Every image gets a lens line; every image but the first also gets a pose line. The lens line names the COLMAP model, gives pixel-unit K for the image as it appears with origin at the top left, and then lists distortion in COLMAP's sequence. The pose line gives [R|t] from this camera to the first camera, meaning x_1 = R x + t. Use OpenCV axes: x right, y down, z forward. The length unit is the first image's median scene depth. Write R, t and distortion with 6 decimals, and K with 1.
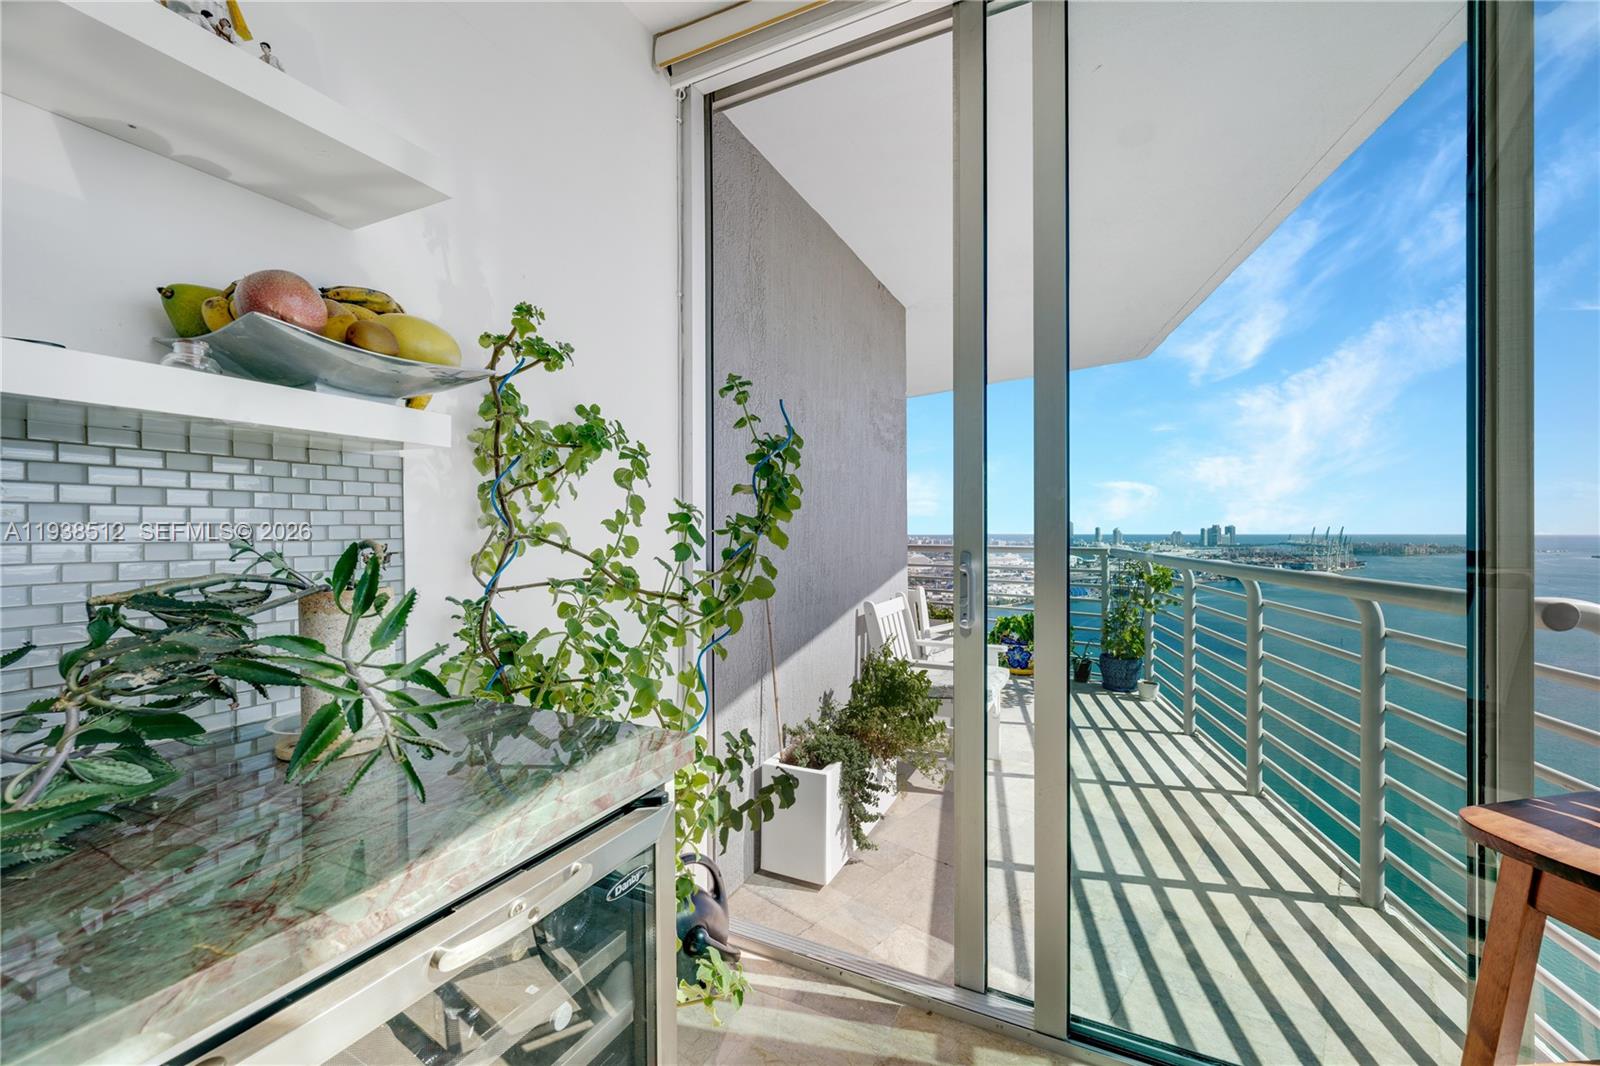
lens RADIAL K [[643.8, 0, 798.0], [0, 643.8, 529.1], [0, 0, 1]] dist [-0.005280, 0.000377]
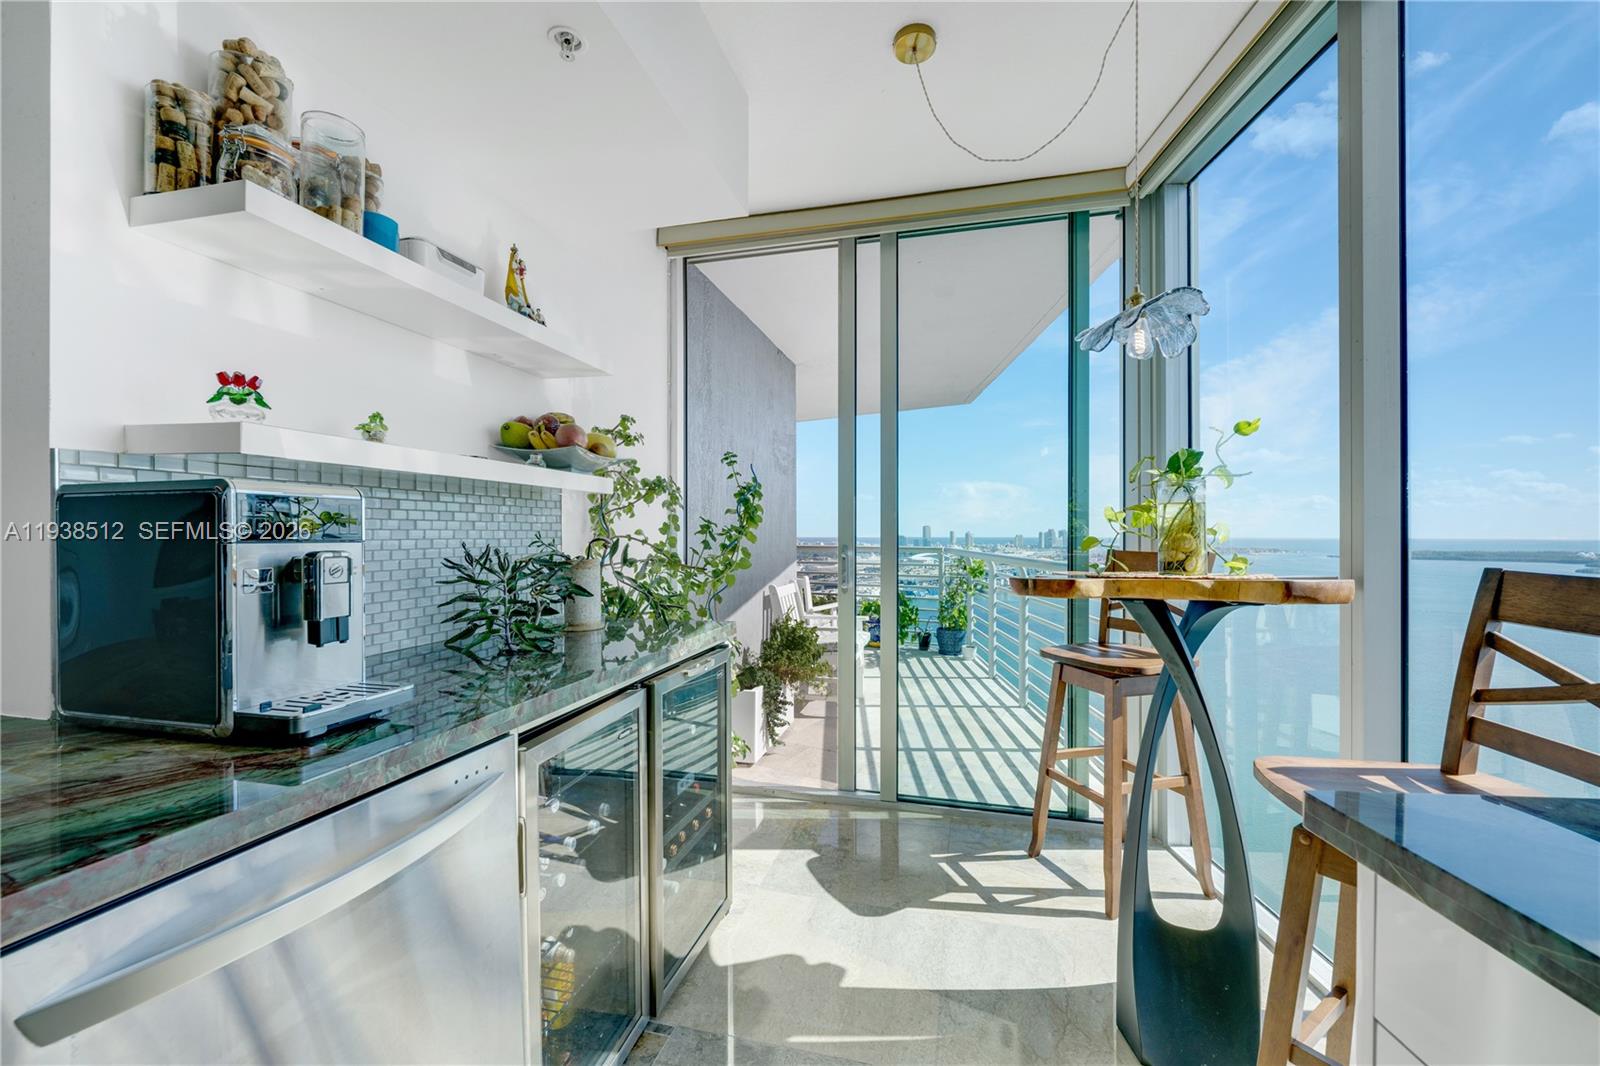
lens RADIAL K [[643.8, 0, 800.0], [0, 643.8, 535.2], [0, 0, 1]] dist [-0.005280, 0.000377]
pose [[0.979486, 0.002031, 0.201504, -0.155654], [-0.003061, 0.999984, 0.004798, -0.001752], [-0.201491, -0.005316, 0.979476, -0.511927]]
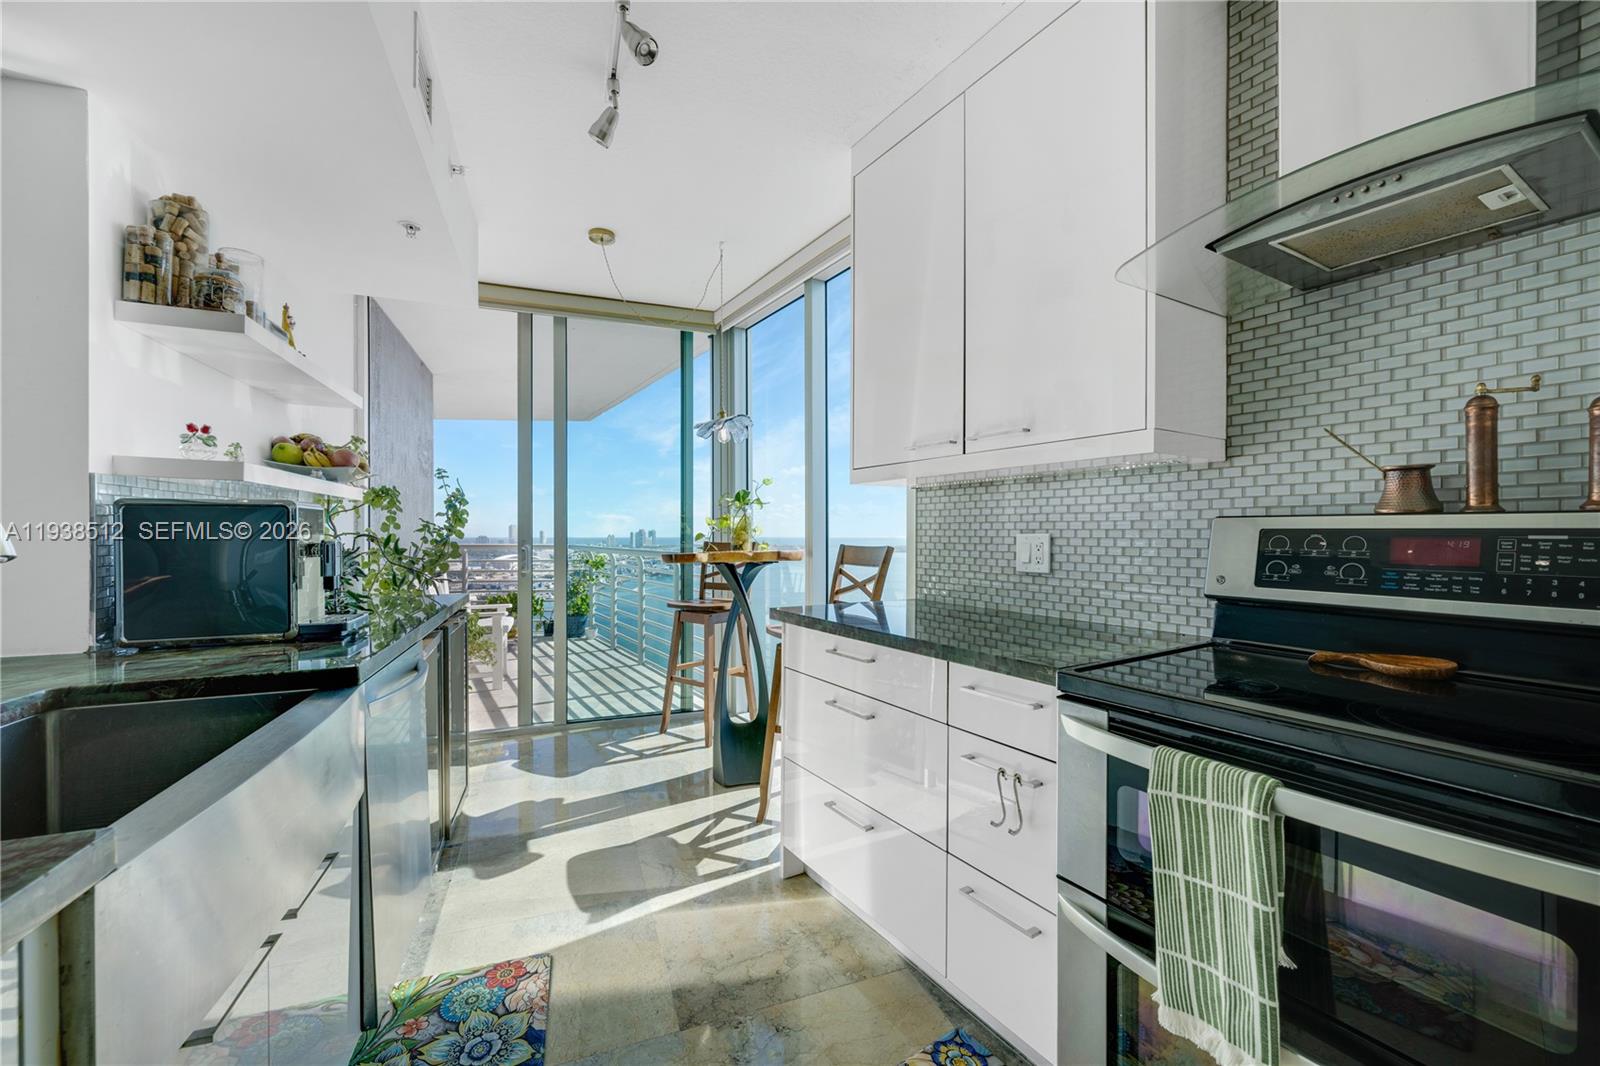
lens RADIAL K [[643.8, 0, 800.4], [0, 643.8, 537.8], [0, 0, 1]] dist [-0.005280, 0.000377]
pose [[0.684036, -0.001933, 0.729446, -0.541572], [-0.004402, 0.999967, 0.006777, 0.001829], [-0.729435, -0.007847, 0.684005, -0.962819]]
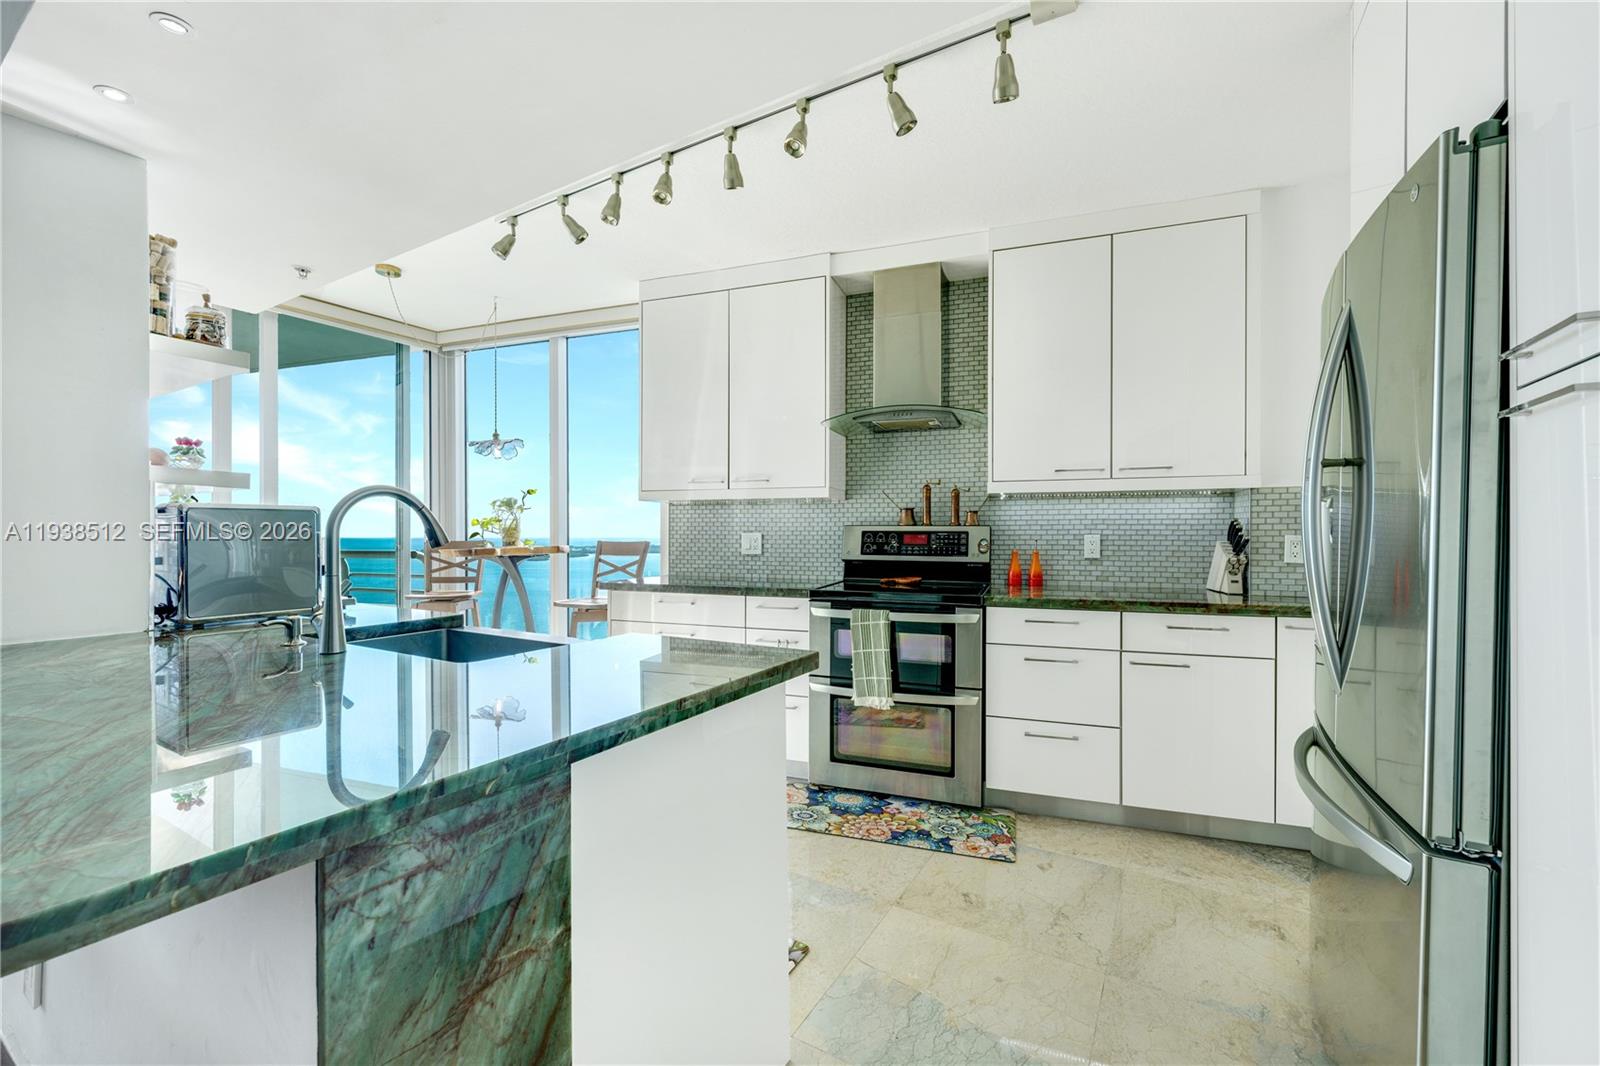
lens RADIAL K [[643.8, 0, 808.6], [0, 643.8, 538.8], [0, 0, 1]] dist [-0.005280, 0.000377]
pose [[0.073209, -0.004747, 0.997305, -1.272083], [-0.004933, 0.999975, 0.005121, 0.006601], [-0.997304, -0.005294, 0.073184, -0.849558]]
